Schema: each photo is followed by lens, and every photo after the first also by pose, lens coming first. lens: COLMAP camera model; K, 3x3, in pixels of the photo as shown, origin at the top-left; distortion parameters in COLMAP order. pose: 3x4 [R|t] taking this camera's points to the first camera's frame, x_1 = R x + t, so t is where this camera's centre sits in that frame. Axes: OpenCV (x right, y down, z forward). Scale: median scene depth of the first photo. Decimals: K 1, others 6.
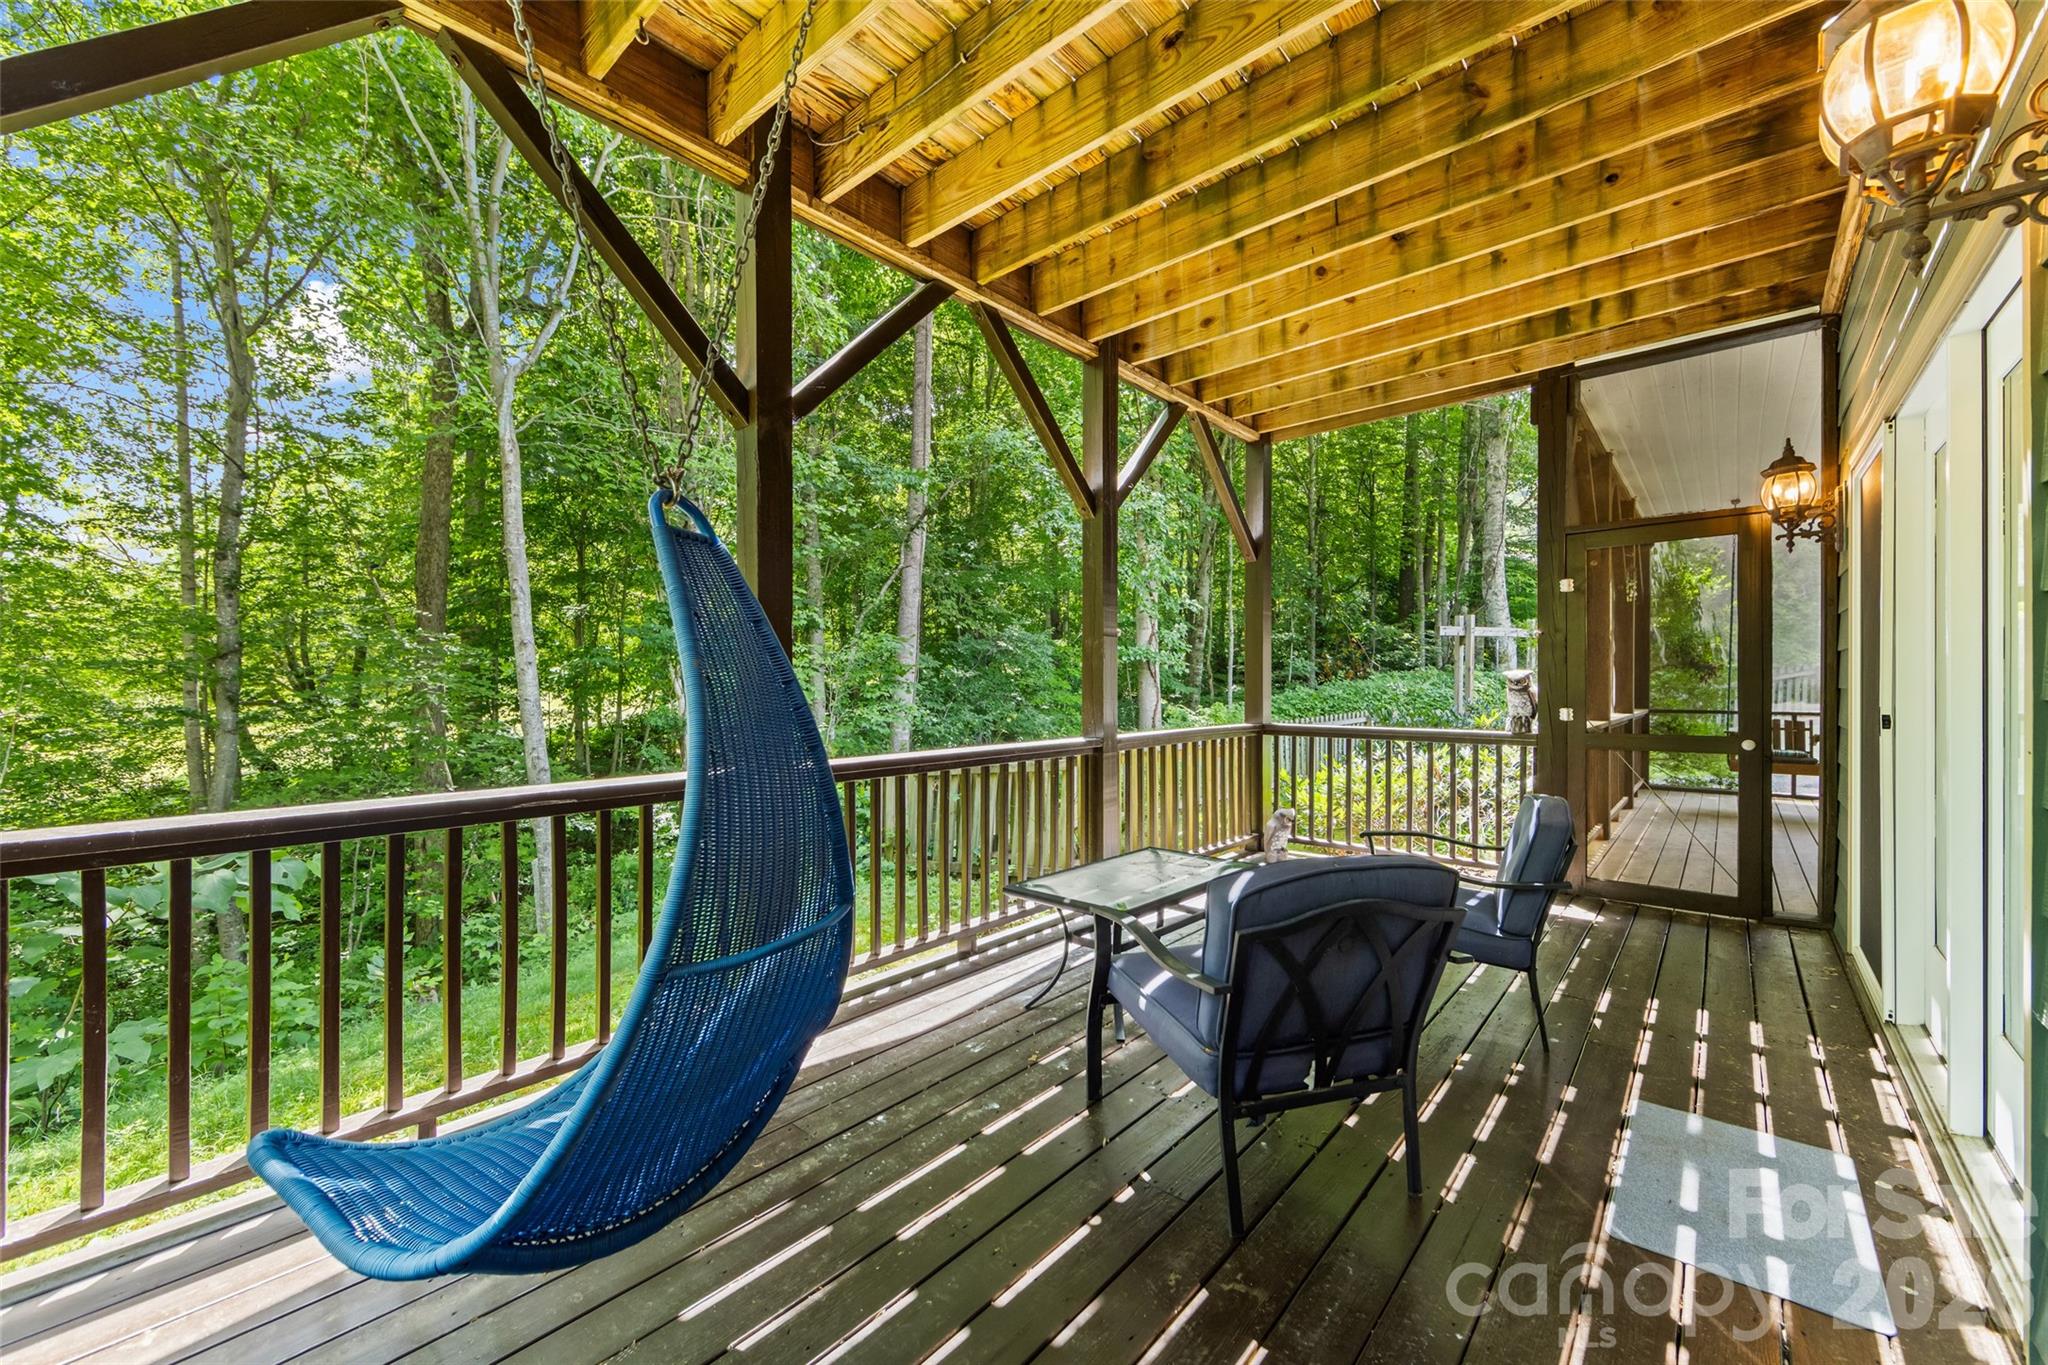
lens RADIAL K [[806.2, 0, 1018.3], [0, 806.2, 675.6], [0, 0, 1]] dist [-0.005485, 0.000825]
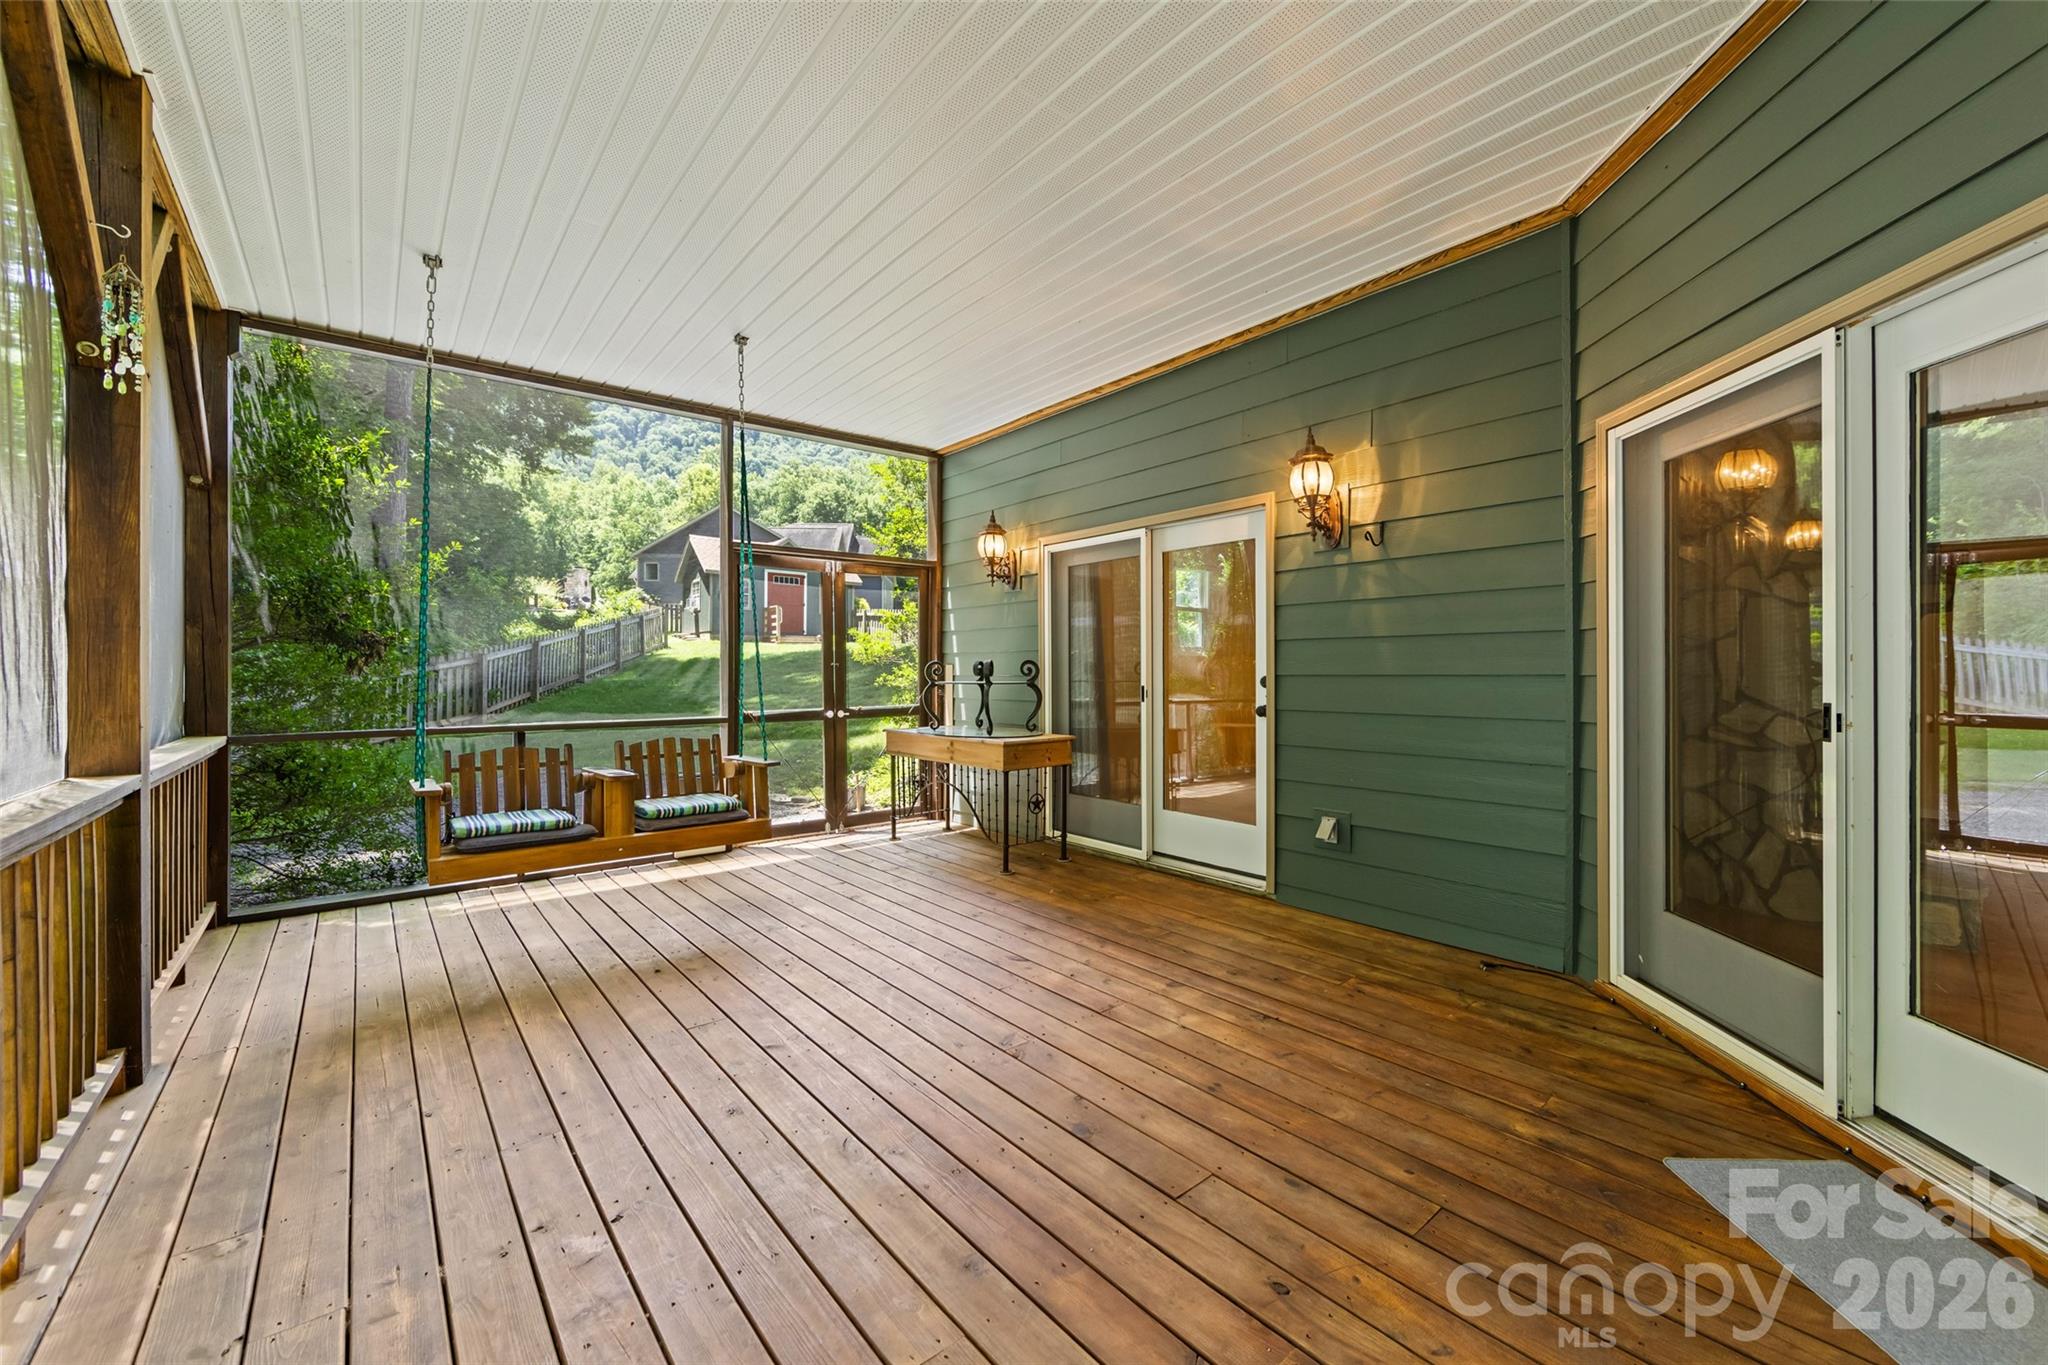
lens RADIAL K [[806.2, 0, 1019.4], [0, 806.2, 688.4], [0, 0, 1]] dist [-0.005485, 0.000825]
pose [[0.168965, 0.002032, 0.985620, 0.464826], [0.003132, 0.999992, -0.002599, 0.019045], [-0.985617, 0.003526, 0.168957, 0.548543]]
